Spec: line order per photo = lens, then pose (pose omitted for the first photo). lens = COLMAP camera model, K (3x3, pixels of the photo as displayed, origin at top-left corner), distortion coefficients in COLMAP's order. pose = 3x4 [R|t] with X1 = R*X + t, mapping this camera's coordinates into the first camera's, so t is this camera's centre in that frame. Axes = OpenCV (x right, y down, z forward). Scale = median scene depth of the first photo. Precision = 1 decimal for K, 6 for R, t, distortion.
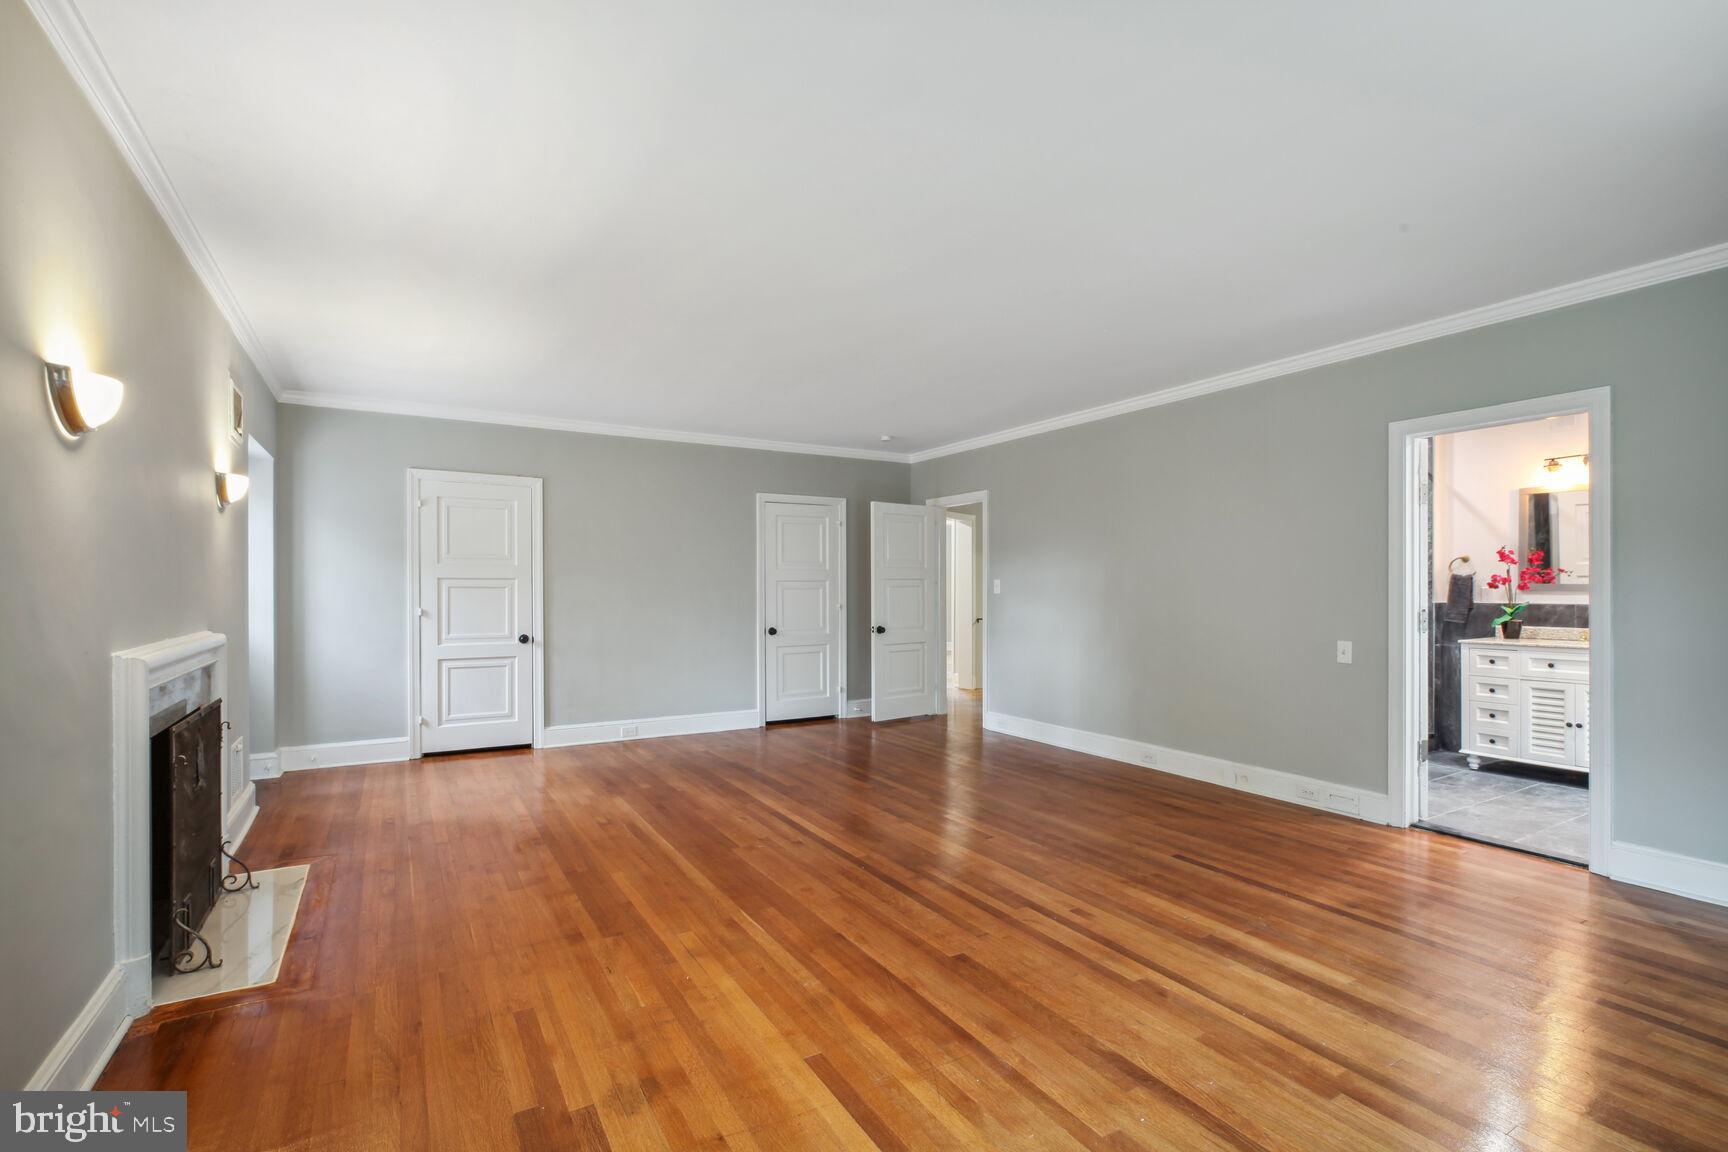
lens RADIAL K [[779.5, 0, 862.1], [0, 779.5, 585.9], [0, 0, 1]] dist [-0.001873, -0.000400]
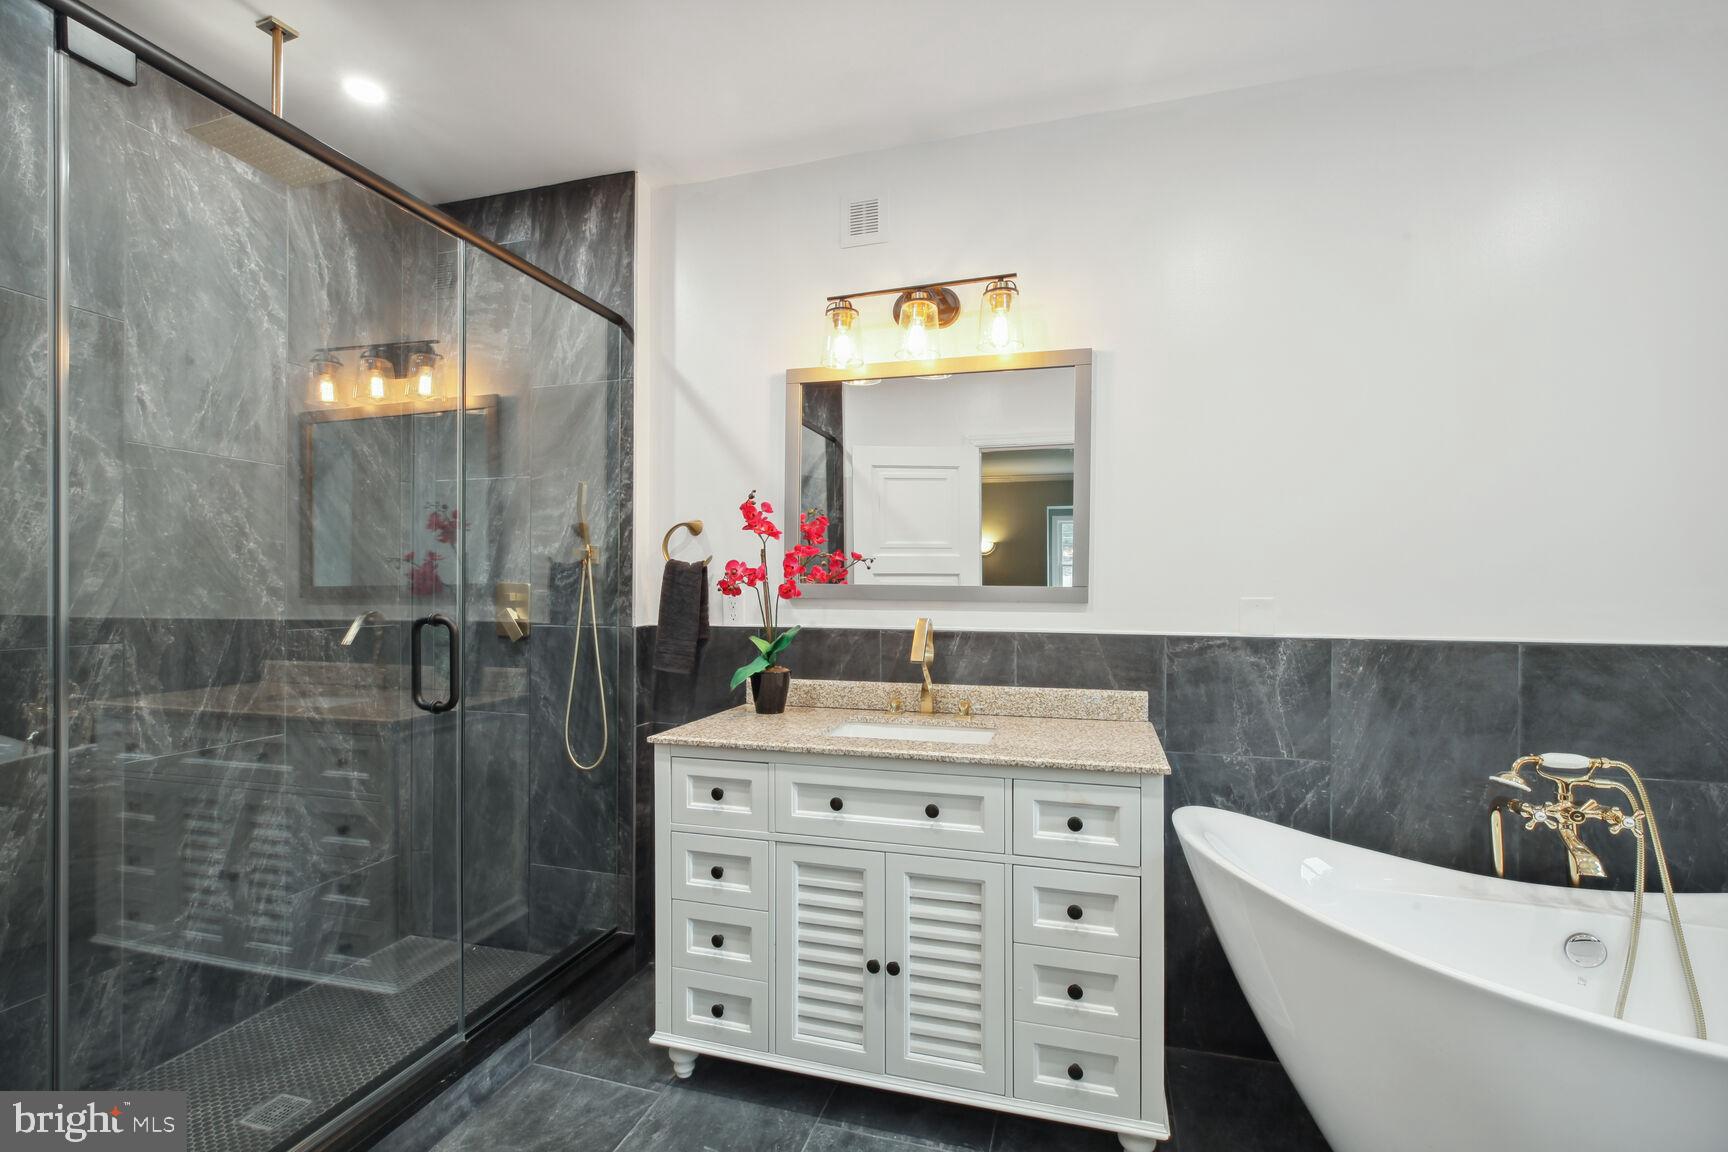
lens RADIAL K [[779.5, 0, 862.1], [0, 779.5, 585.9], [0, 0, 1]] dist [-0.001873, -0.000400]
pose [[0.737944, -0.002569, 0.674857, 0.587116], [-0.000994, 0.999988, 0.004893, -0.003239], [-0.674861, -0.004282, 0.737933, 0.654471]]
